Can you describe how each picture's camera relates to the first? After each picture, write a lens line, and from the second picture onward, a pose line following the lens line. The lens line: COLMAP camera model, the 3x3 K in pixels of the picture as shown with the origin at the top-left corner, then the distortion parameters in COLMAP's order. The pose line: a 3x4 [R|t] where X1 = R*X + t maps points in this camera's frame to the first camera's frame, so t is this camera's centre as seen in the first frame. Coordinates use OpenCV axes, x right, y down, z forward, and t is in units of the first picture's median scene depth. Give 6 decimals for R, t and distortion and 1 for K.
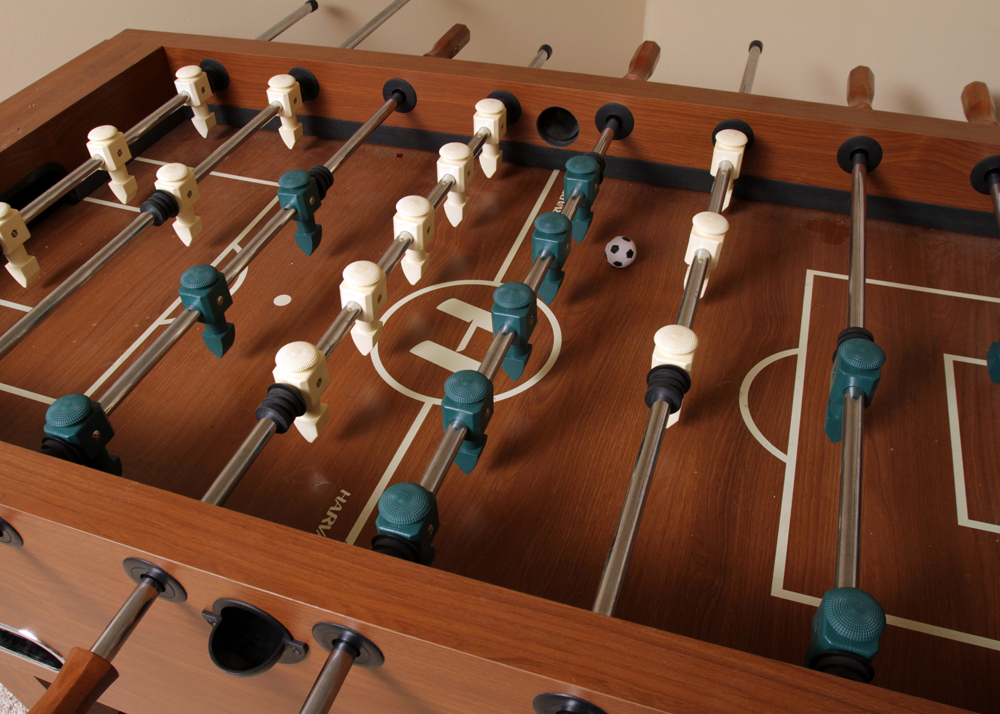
lens RADIAL K [[817.2, 0, 500.0], [0, 817.2, 357.0], [0, 0, 1]] dist [-0.078000, 0.011092]
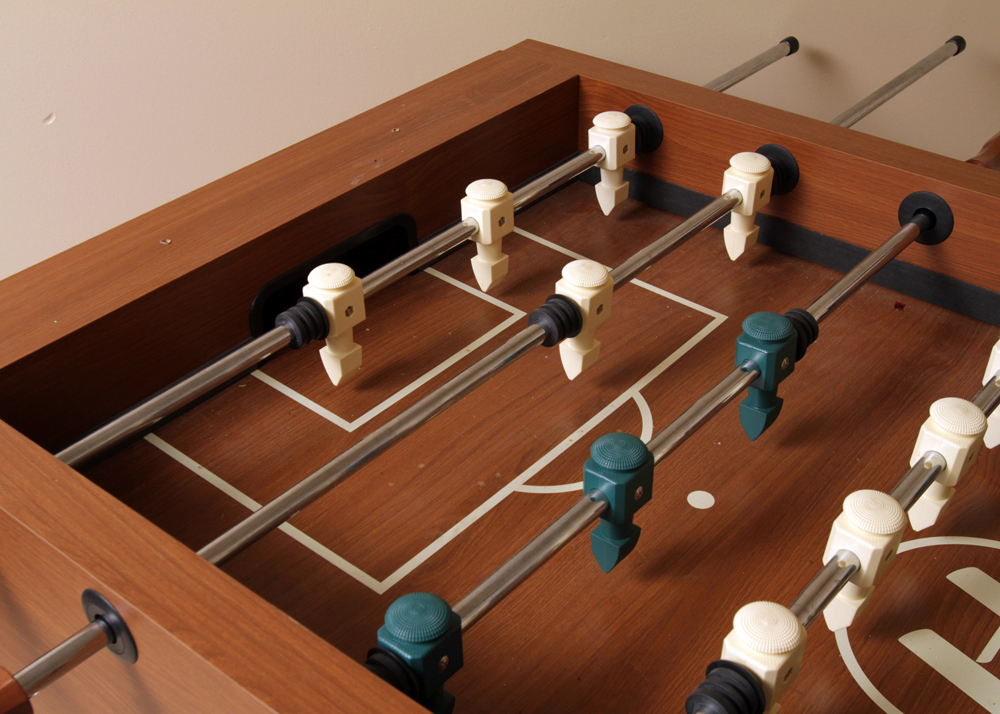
lens RADIAL K [[1269.0, 0, 500.0], [0, 1269.0, 357.0], [0, 0, 1]] dist [-0.074893, 0.077826]
pose [[0.932519, 0.217660, -0.288153, -0.137701], [-0.255058, 0.961858, -0.098863, -0.035263], [0.255644, 0.165688, 0.952467, -0.018671]]
